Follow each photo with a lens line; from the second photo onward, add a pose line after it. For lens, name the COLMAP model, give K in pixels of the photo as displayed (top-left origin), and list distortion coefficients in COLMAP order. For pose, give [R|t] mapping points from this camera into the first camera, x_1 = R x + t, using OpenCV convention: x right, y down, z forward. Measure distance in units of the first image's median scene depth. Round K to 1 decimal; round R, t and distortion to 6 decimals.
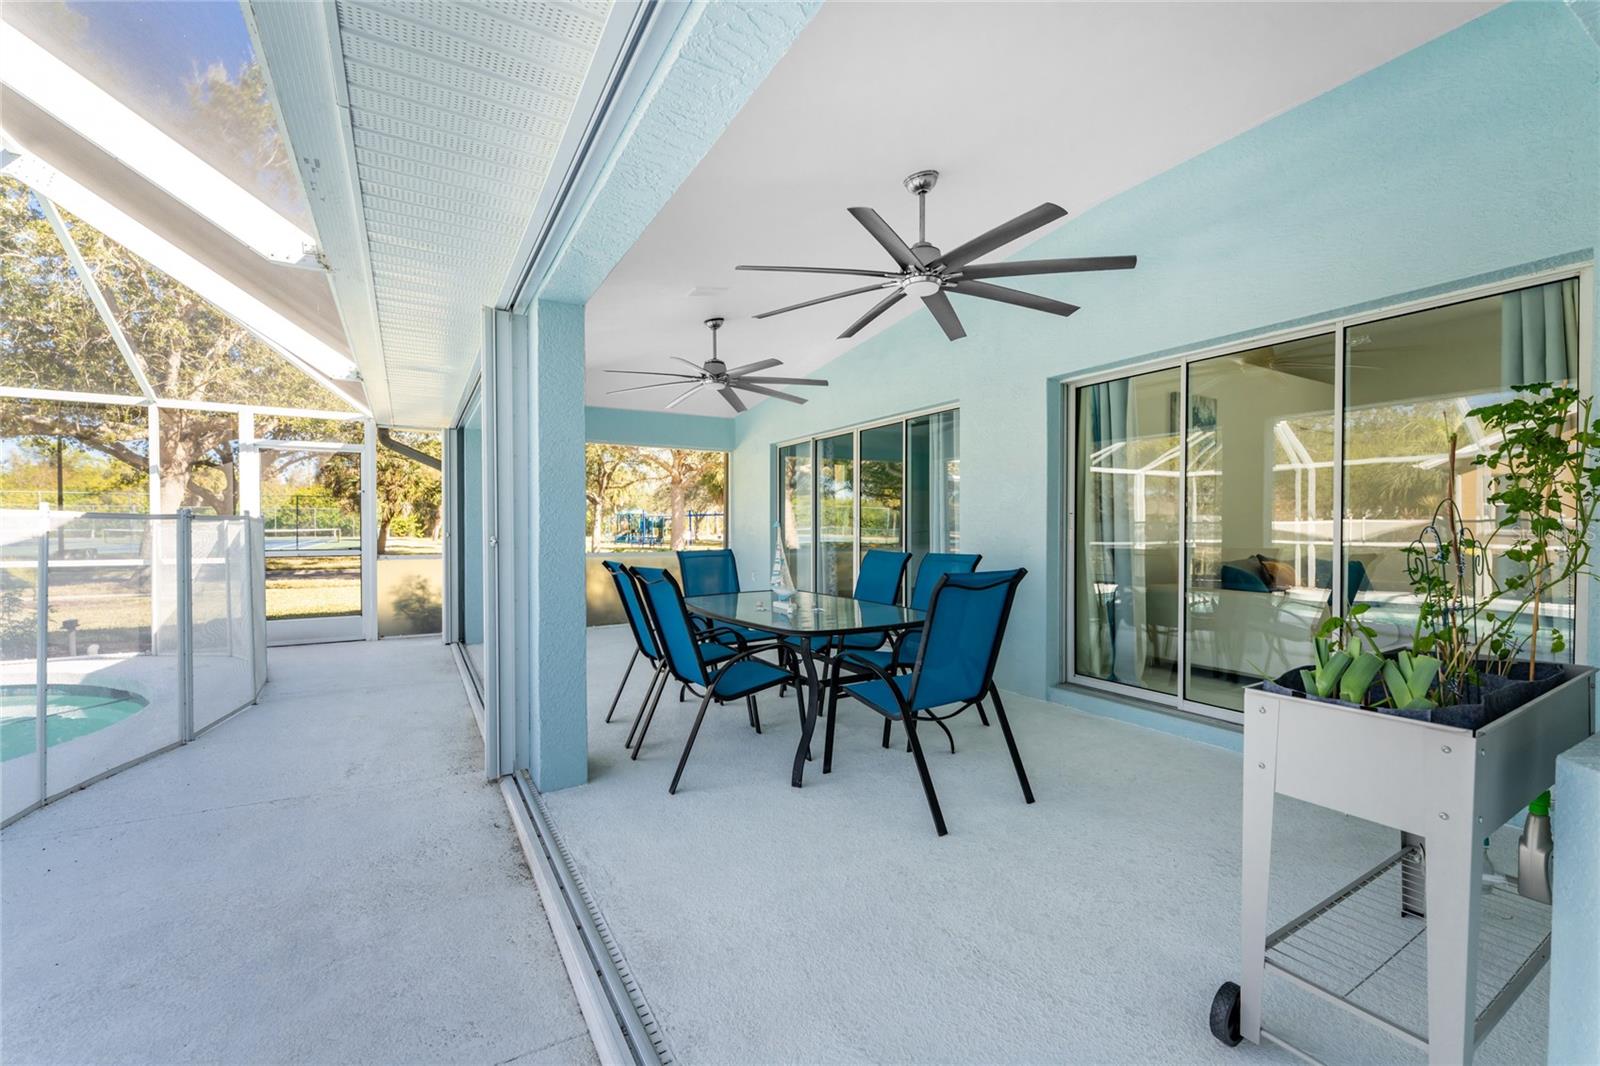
lens RADIAL K [[637.2, 0, 796.5], [0, 637.2, 535.9], [0, 0, 1]] dist [0.001364, 0.000123]
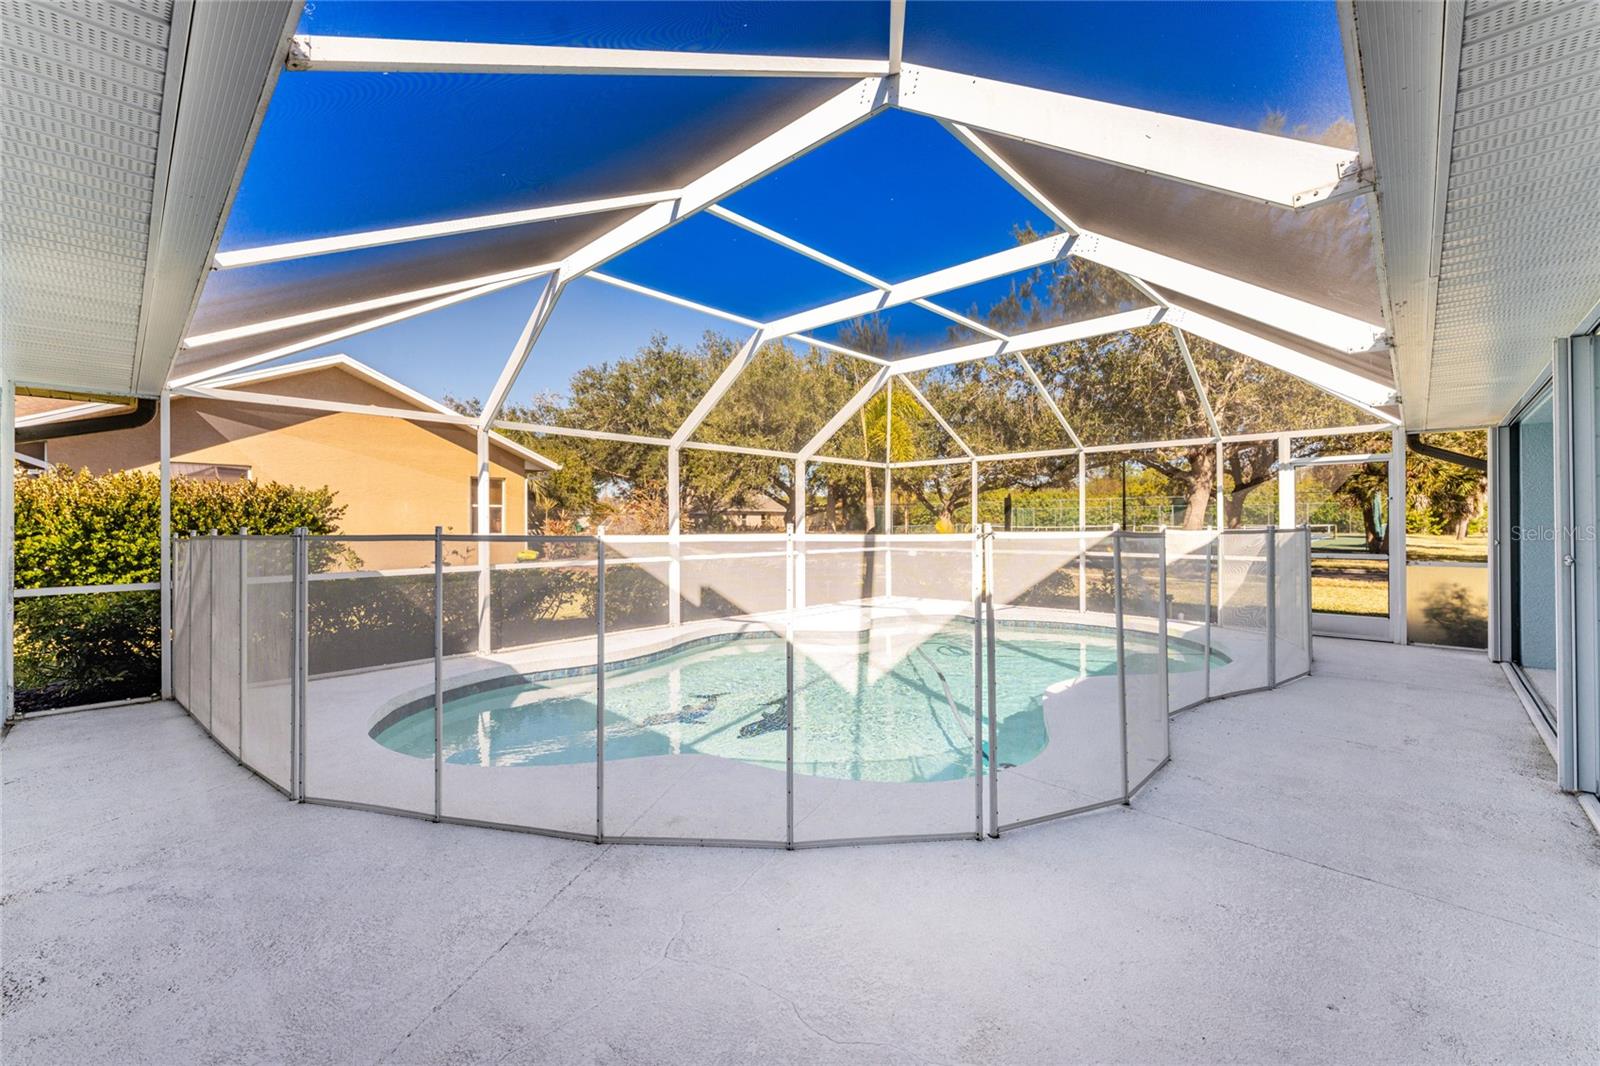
lens RADIAL K [[670.8, 0, 796.0], [0, 670.8, 521.3], [0, 0, 1]] dist [0.000997, 0.000423]
pose [[0.273960, -0.005113, -0.961728, 0.107018], [-0.008048, 0.999939, -0.007609, -0.016801], [0.961708, 0.009824, 0.273902, -0.234590]]
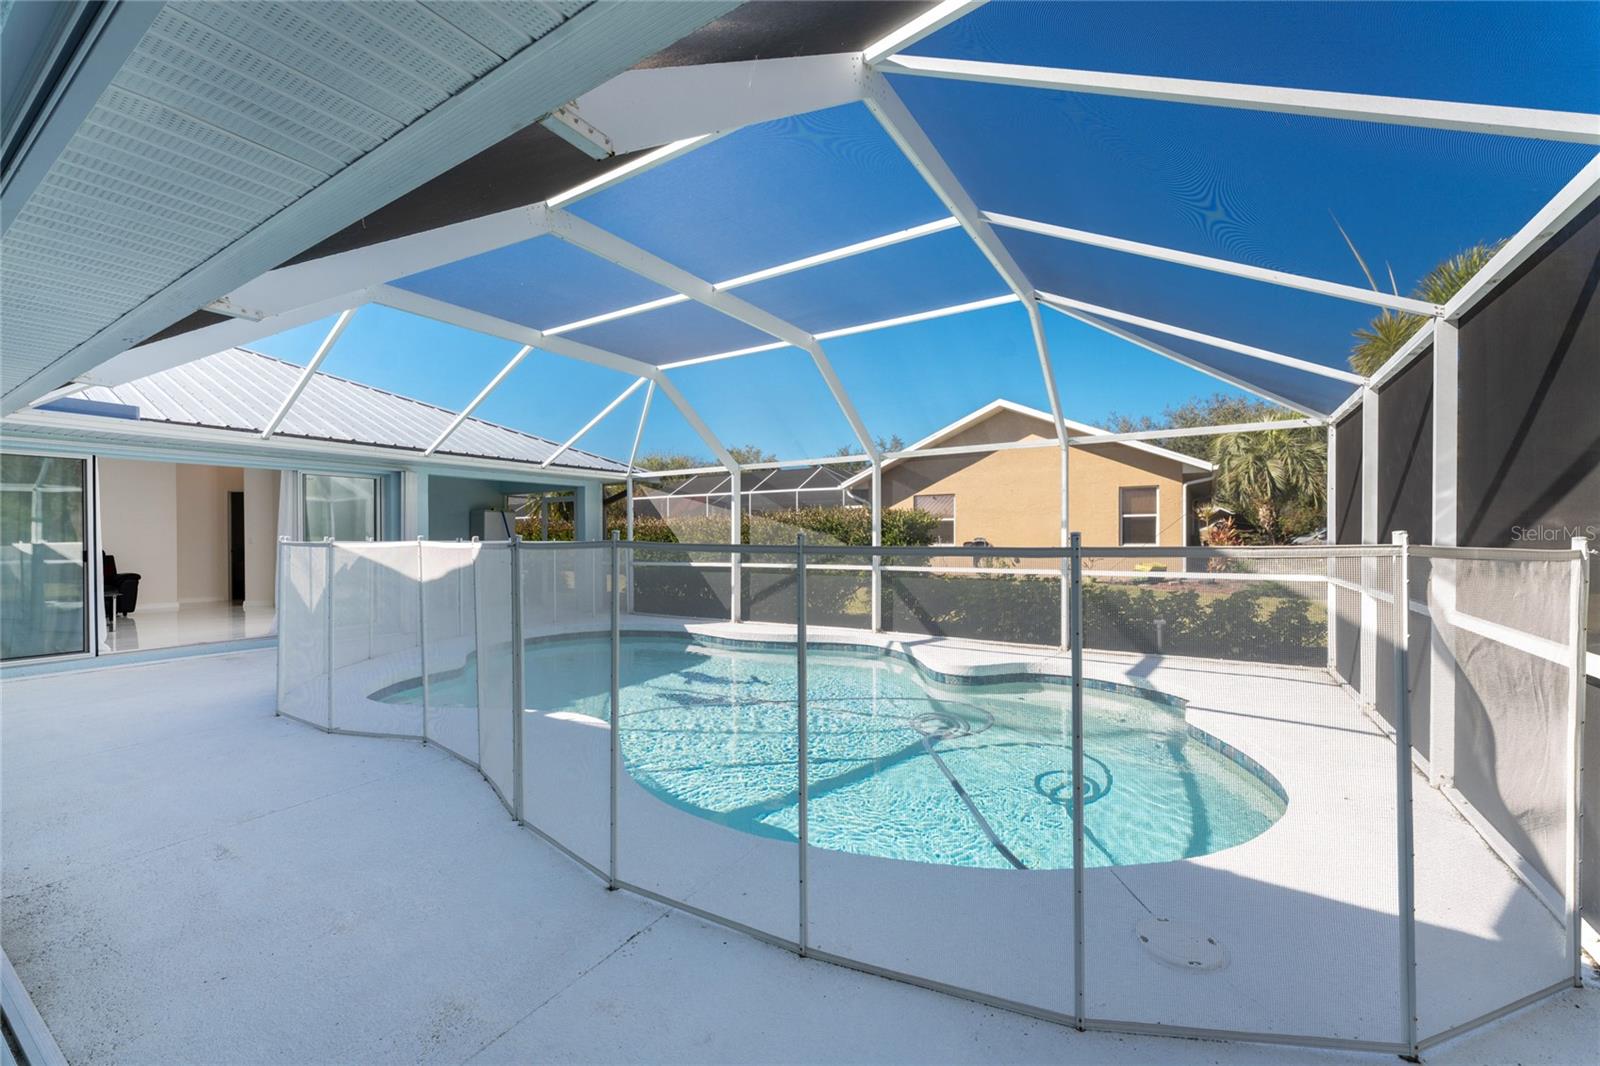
lens RADIAL K [[650.9, 0, 782.9], [0, 650.9, 540.4], [0, 0, 1]] dist [0.000694, -0.000155]
pose [[-0.891379, 0.005133, -0.453230, -0.423225], [-0.002060, 0.999880, 0.015376, -0.031271], [0.453255, 0.014639, -0.891261, 0.992585]]
